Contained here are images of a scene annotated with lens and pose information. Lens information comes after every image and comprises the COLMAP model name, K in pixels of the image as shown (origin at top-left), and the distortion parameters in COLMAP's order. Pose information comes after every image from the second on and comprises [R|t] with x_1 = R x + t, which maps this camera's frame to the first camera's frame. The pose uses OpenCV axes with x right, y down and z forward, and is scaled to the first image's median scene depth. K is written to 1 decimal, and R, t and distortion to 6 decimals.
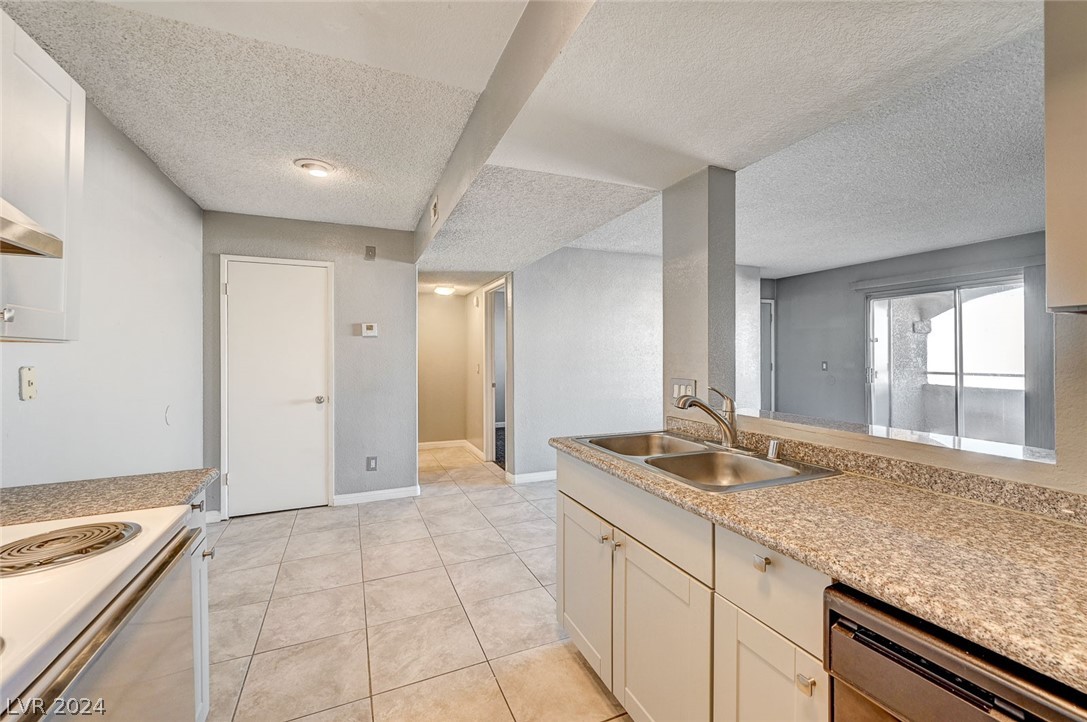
lens RADIAL K [[443.1, 0, 541.8], [0, 443.1, 353.3], [0, 0, 1]] dist [0.000724, 0.000487]
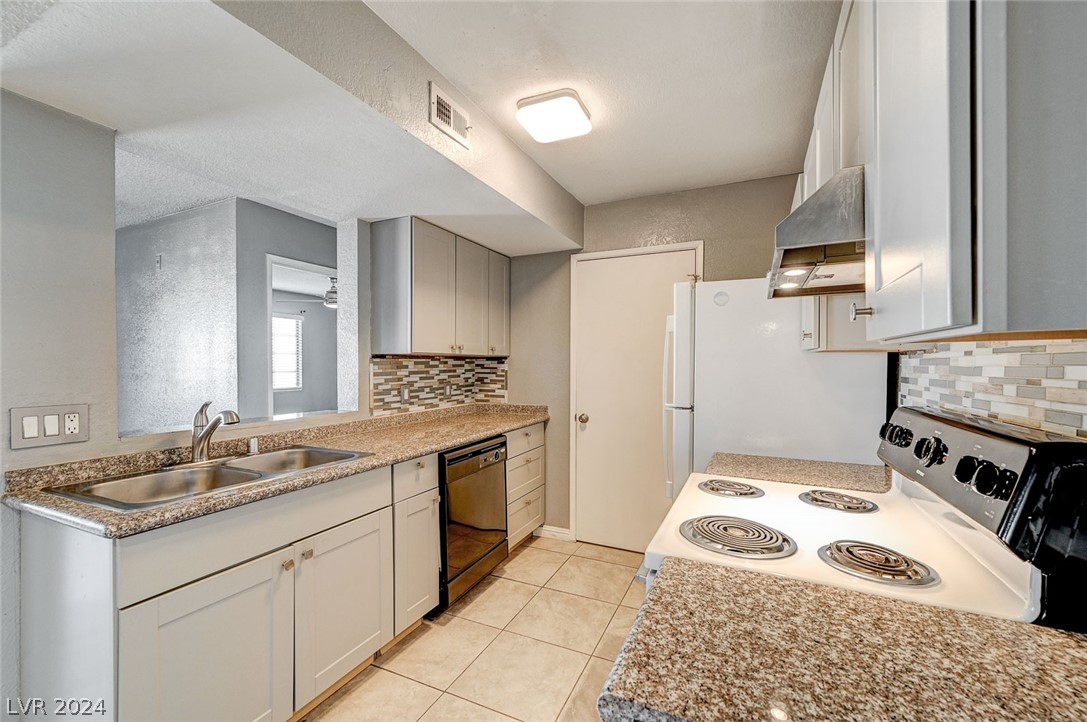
lens RADIAL K [[443.1, 0, 540.2], [0, 443.1, 369.4], [0, 0, 1]] dist [0.000724, 0.000487]
pose [[-0.663508, -0.003677, 0.748160, -0.448549], [0.000145, 0.999987, 0.005043, 0.000957], [-0.748169, 0.003454, -0.663499, 0.598452]]
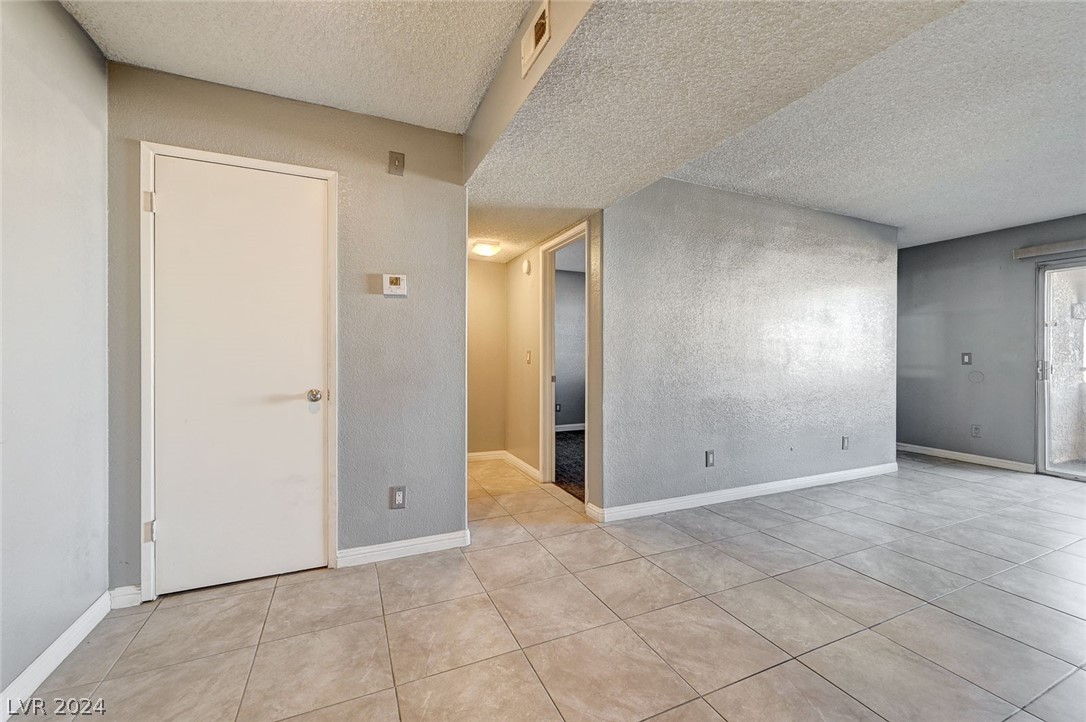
lens RADIAL K [[442.7, 0, 545.3], [0, 442.7, 358.6], [0, 0, 1]] dist [0.000724, 0.000487]
pose [[0.999826, 0.008355, 0.016684, -0.227690], [-0.008518, 0.999917, 0.009710, 0.053329], [-0.016602, -0.009851, 0.999814, 0.452435]]
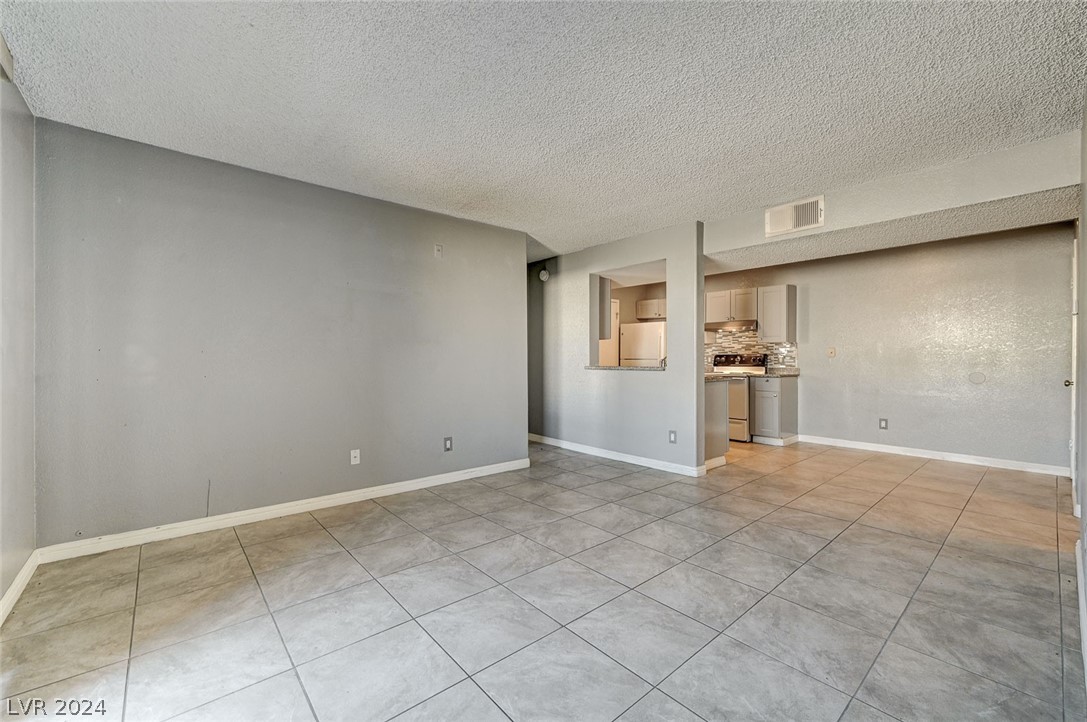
lens RADIAL K [[443.1, 0, 548.9], [0, 443.1, 357.8], [0, 0, 1]] dist [0.000724, 0.000487]
pose [[-0.952535, 0.004645, -0.304393, 1.055973], [0.005744, 0.999980, -0.002716, 0.054187], [0.304374, -0.004336, -0.952543, 1.857033]]
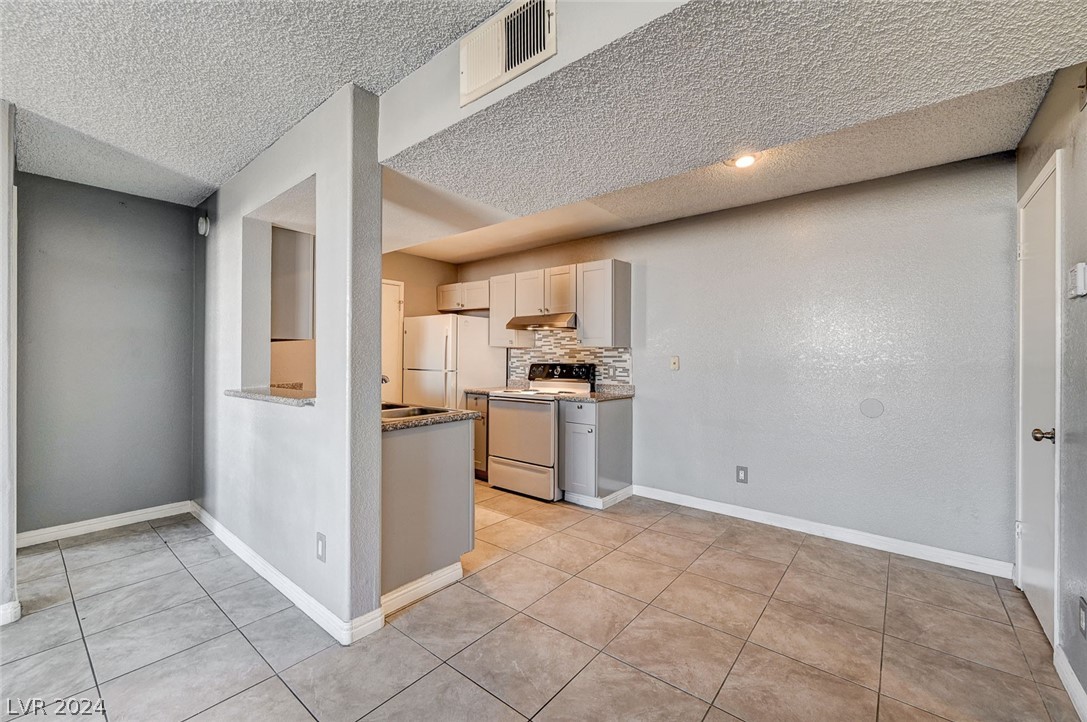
lens RADIAL K [[443.1, 0, 541.5], [0, 443.1, 356.4], [0, 0, 1]] dist [0.000724, 0.000487]
pose [[-0.890668, -0.000791, -0.454653, 0.281084], [0.001350, 0.999989, -0.004385, 0.020352], [0.454652, -0.004519, -0.890658, 1.393927]]
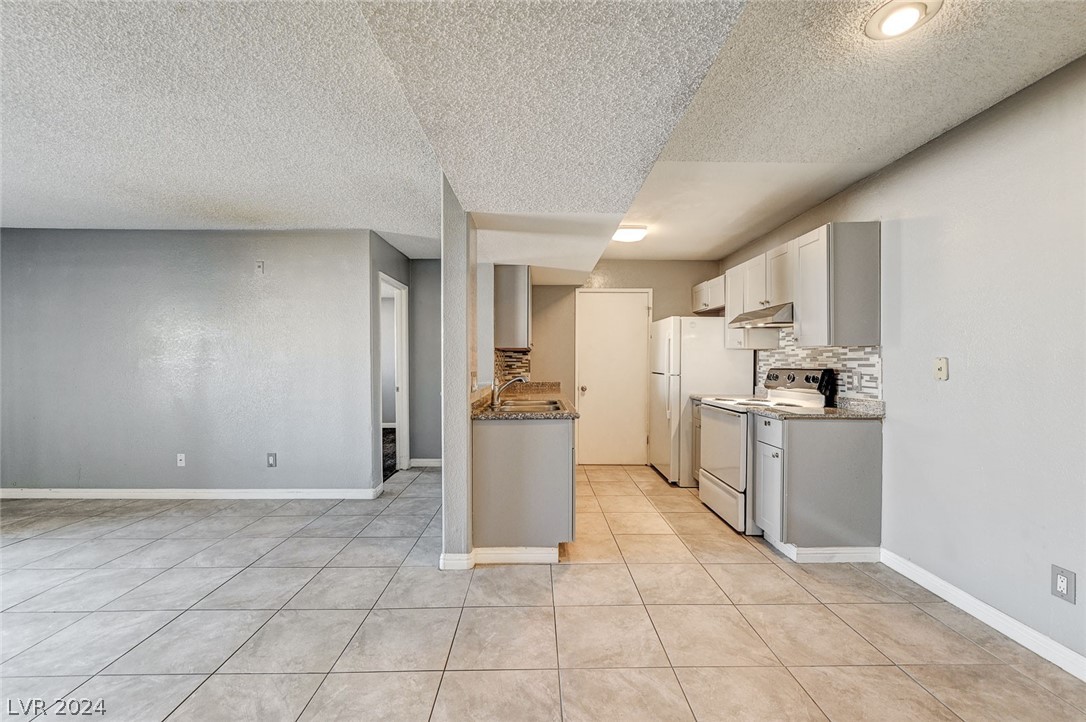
lens RADIAL K [[442.7, 0, 541.6], [0, 442.7, 364.7], [0, 0, 1]] dist [0.000724, 0.000487]
pose [[-0.922100, 0.001304, 0.386950, -0.251877], [0.003103, 0.999987, 0.004024, 0.021487], [-0.386940, 0.004911, -0.922092, 1.427809]]
